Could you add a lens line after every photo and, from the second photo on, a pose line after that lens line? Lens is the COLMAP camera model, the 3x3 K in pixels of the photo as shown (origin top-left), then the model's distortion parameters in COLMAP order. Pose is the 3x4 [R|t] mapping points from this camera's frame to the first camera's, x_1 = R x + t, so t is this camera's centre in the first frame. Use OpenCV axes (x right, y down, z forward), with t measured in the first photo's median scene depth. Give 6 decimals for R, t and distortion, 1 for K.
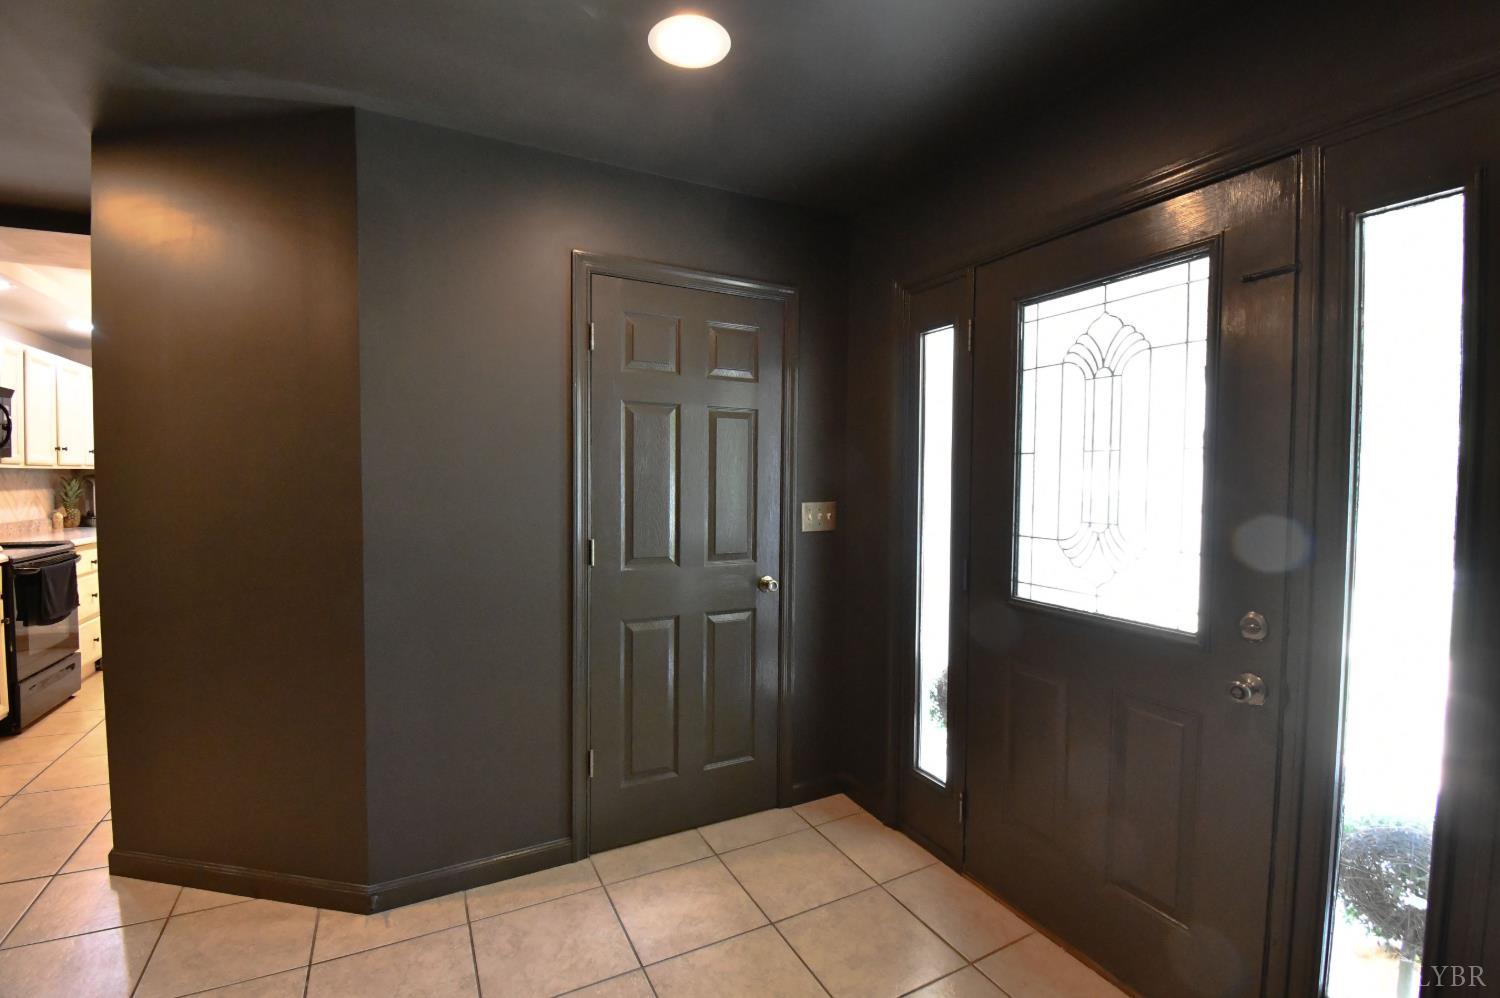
lens RADIAL K [[660.8, 0, 758.1], [0, 660.8, 500.5], [0, 0, 1]] dist [0.021683, -0.027923]
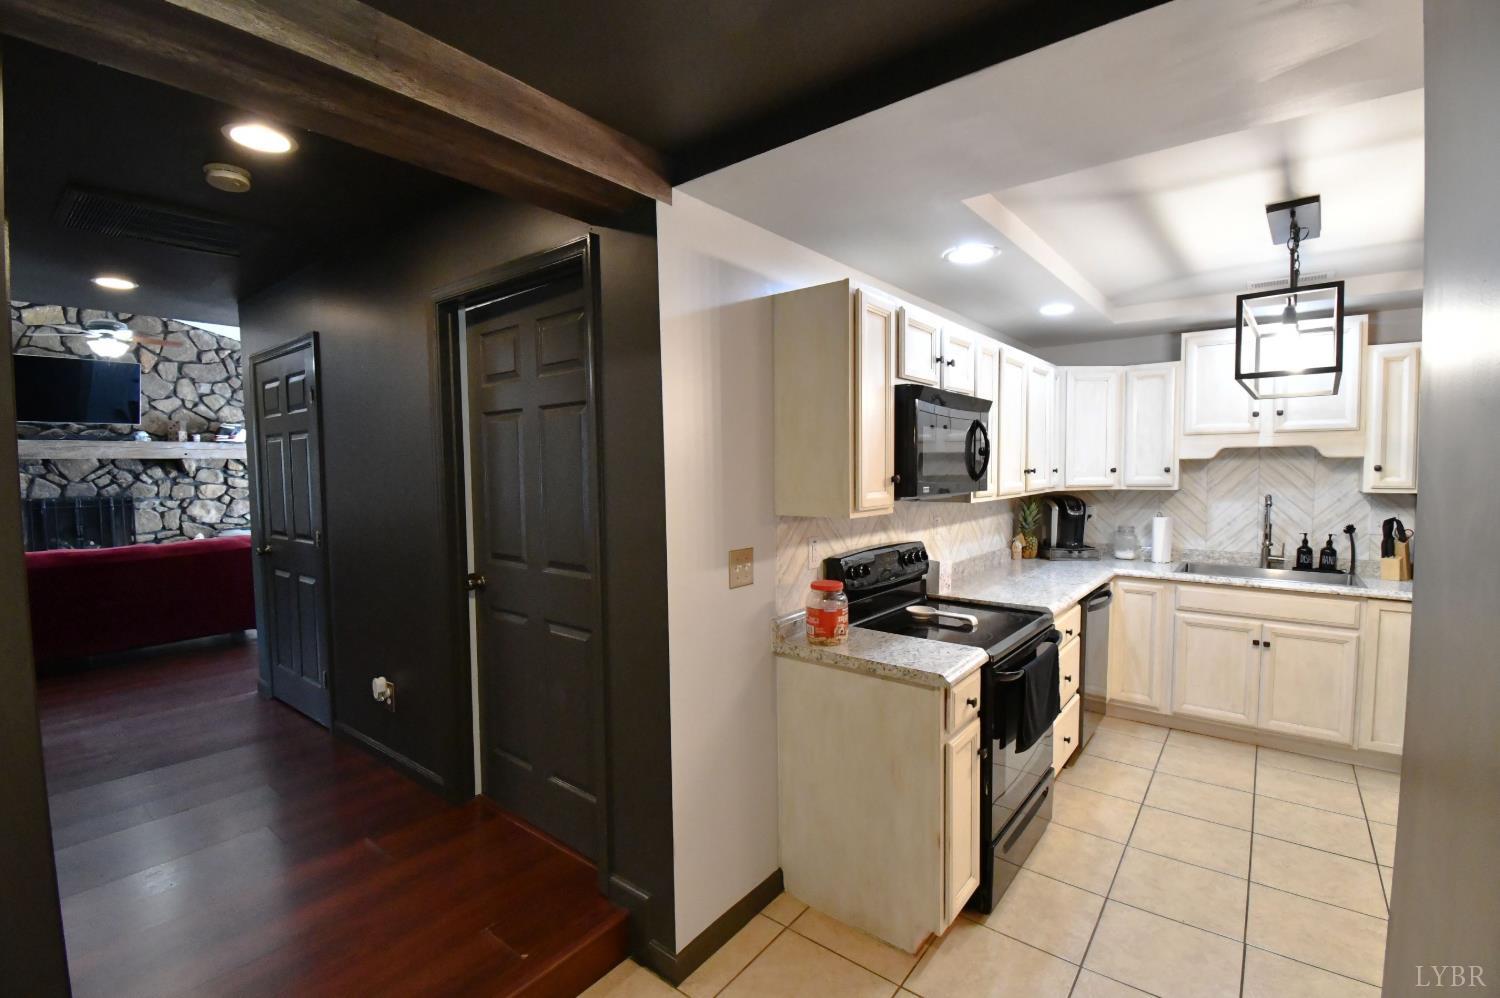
lens RADIAL K [[660.8, 0, 758.1], [0, 660.8, 500.5], [0, 0, 1]] dist [0.021683, -0.027923]
pose [[0.413353, 0.038193, -0.909769, -0.471281], [-0.019717, 0.999261, 0.032991, -0.063610], [0.910357, 0.004301, 0.413801, 0.367223]]
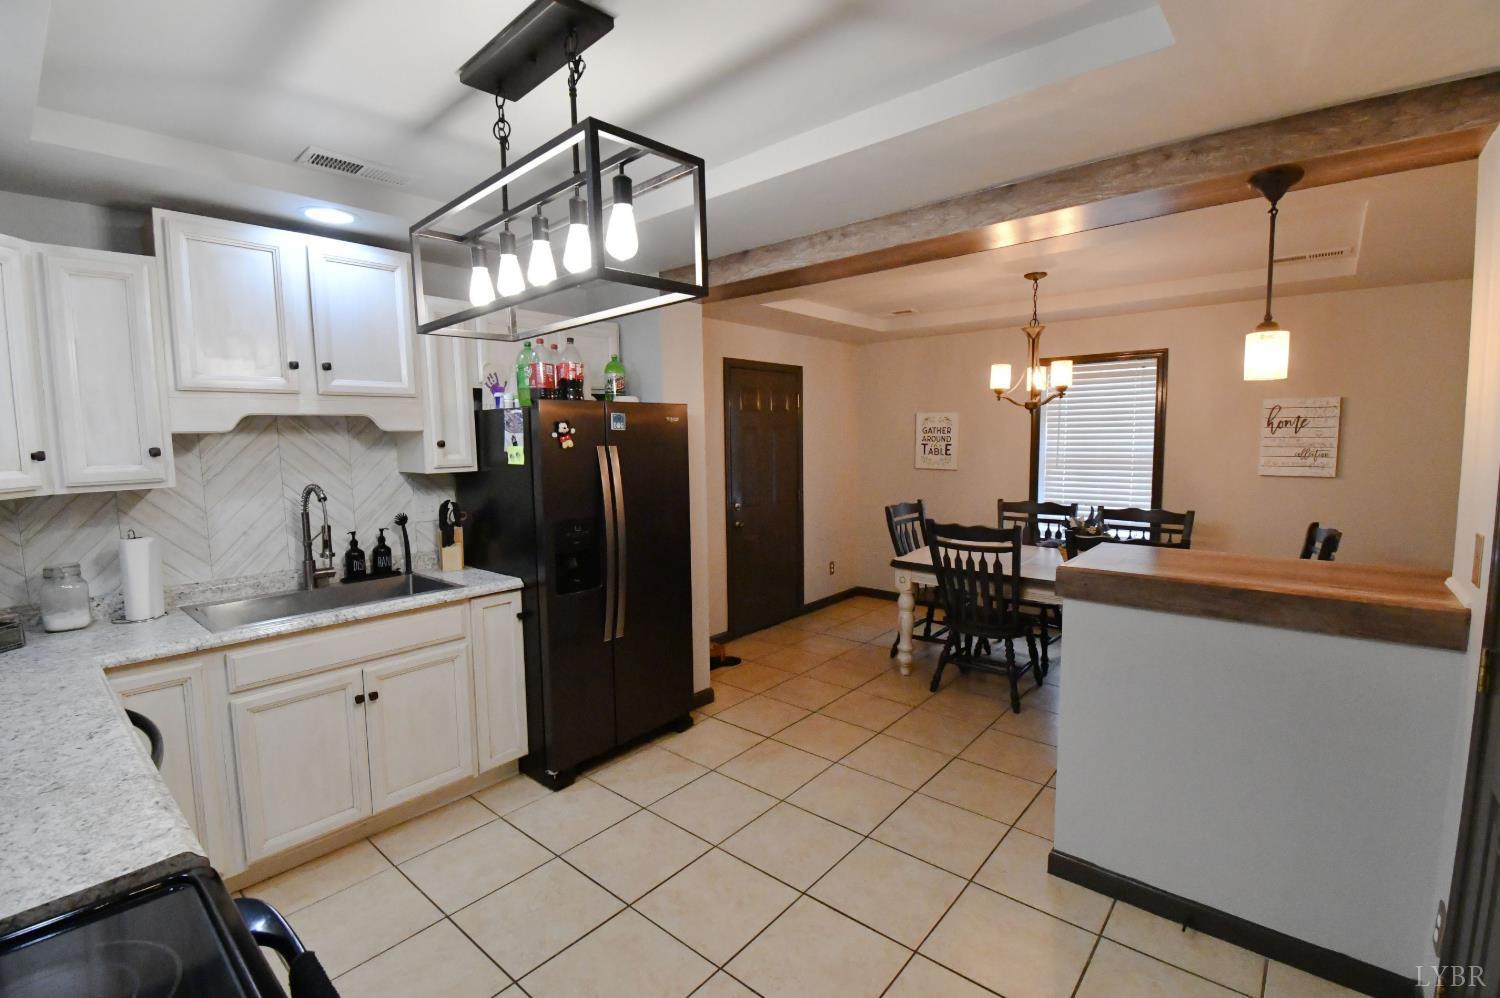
lens RADIAL K [[660.8, 0, 758.1], [0, 660.8, 500.5], [0, 0, 1]] dist [0.021683, -0.027923]
pose [[0.927574, -0.057743, 0.369150, -0.827843], [0.034051, 0.996939, 0.070383, -0.069960], [-0.372084, -0.052715, 0.926701, 0.617666]]
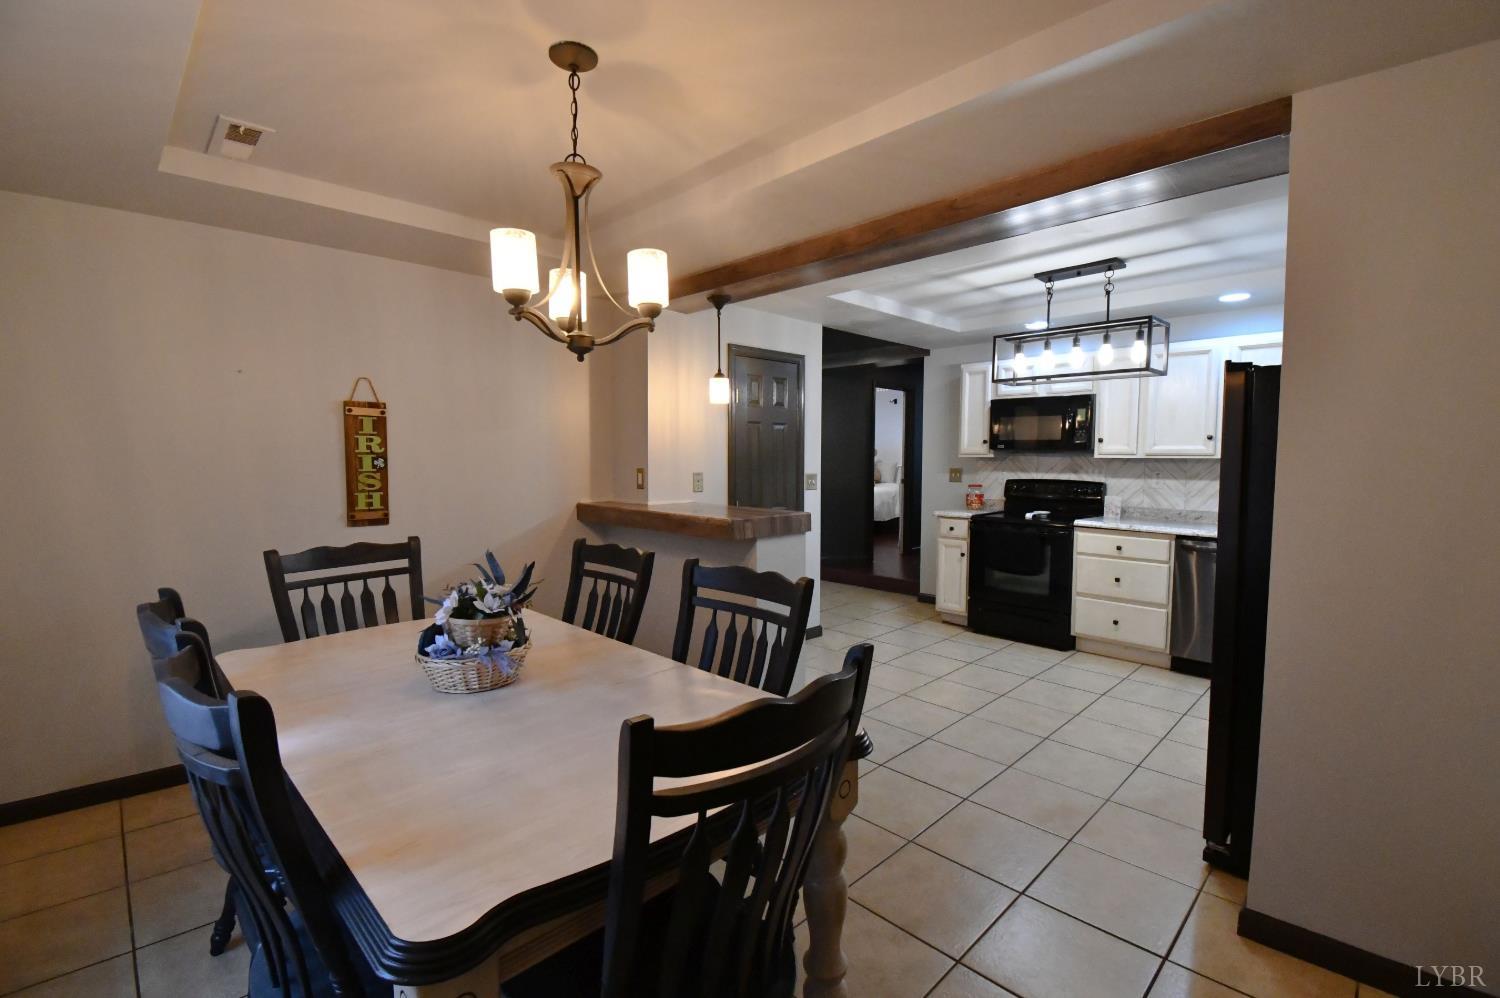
lens RADIAL K [[660.8, 0, 758.1], [0, 660.8, 500.5], [0, 0, 1]] dist [0.021683, -0.027923]
pose [[-0.955689, 0.008658, -0.294252, -0.149300], [-0.020998, 0.995016, 0.097476, -0.067474], [0.293629, 0.099335, -0.950744, 1.719592]]
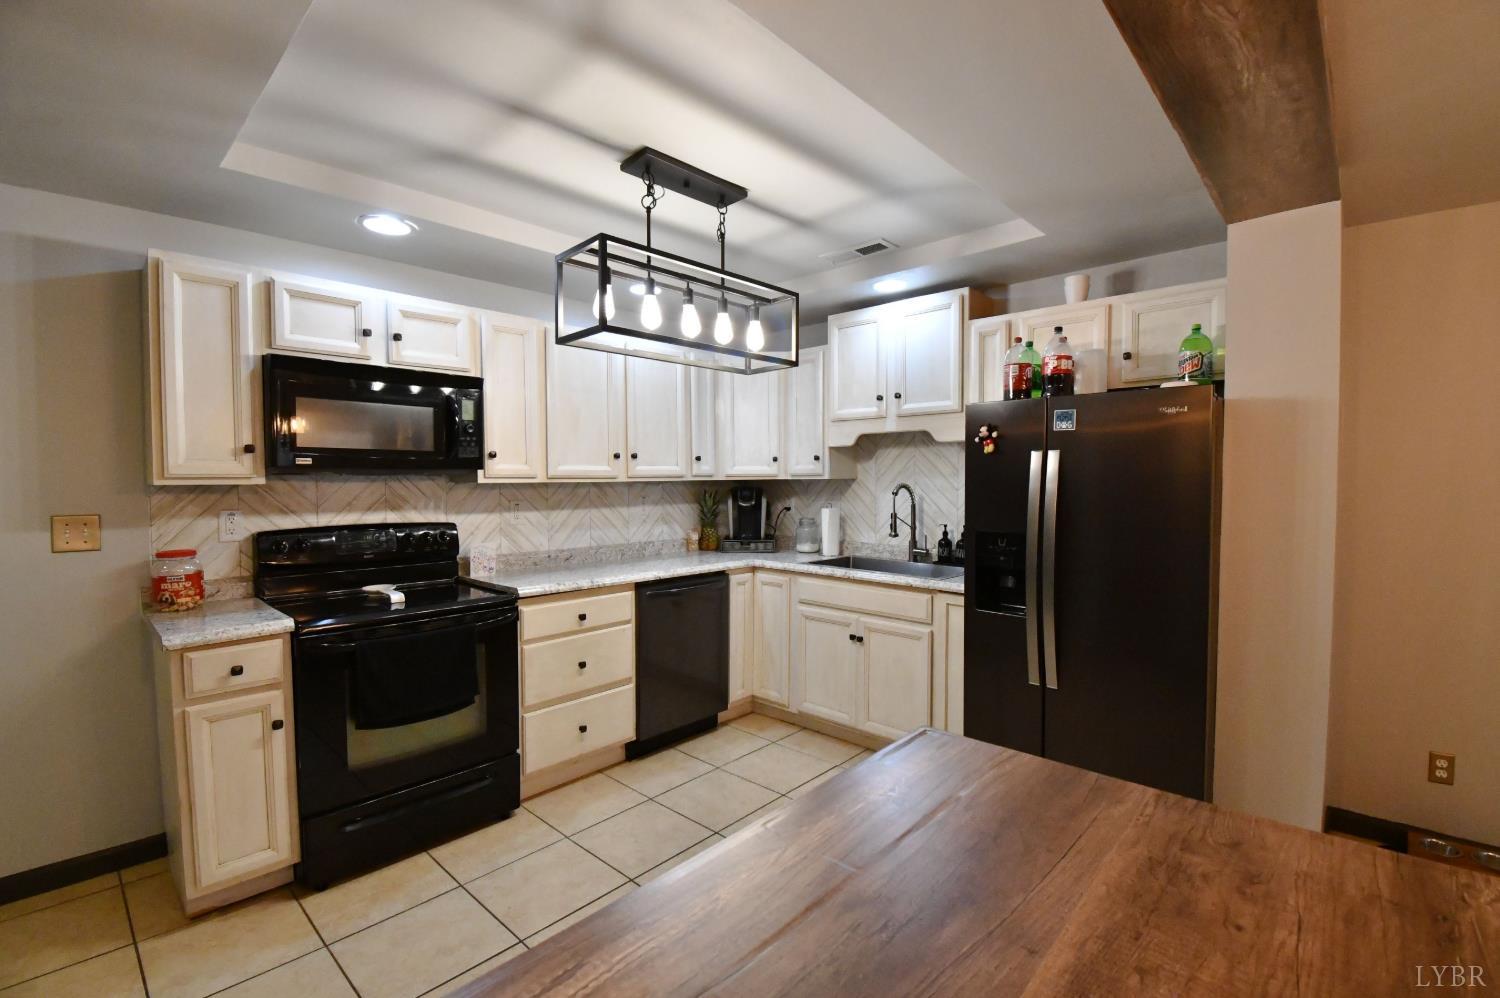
lens RADIAL K [[660.8, 0, 758.1], [0, 660.8, 500.5], [0, 0, 1]] dist [0.021683, -0.027923]
pose [[0.339245, 0.026363, -0.940328, -0.276294], [-0.026387, 0.999481, 0.018502, -0.045009], [0.940328, 0.018536, 0.339765, 0.881377]]
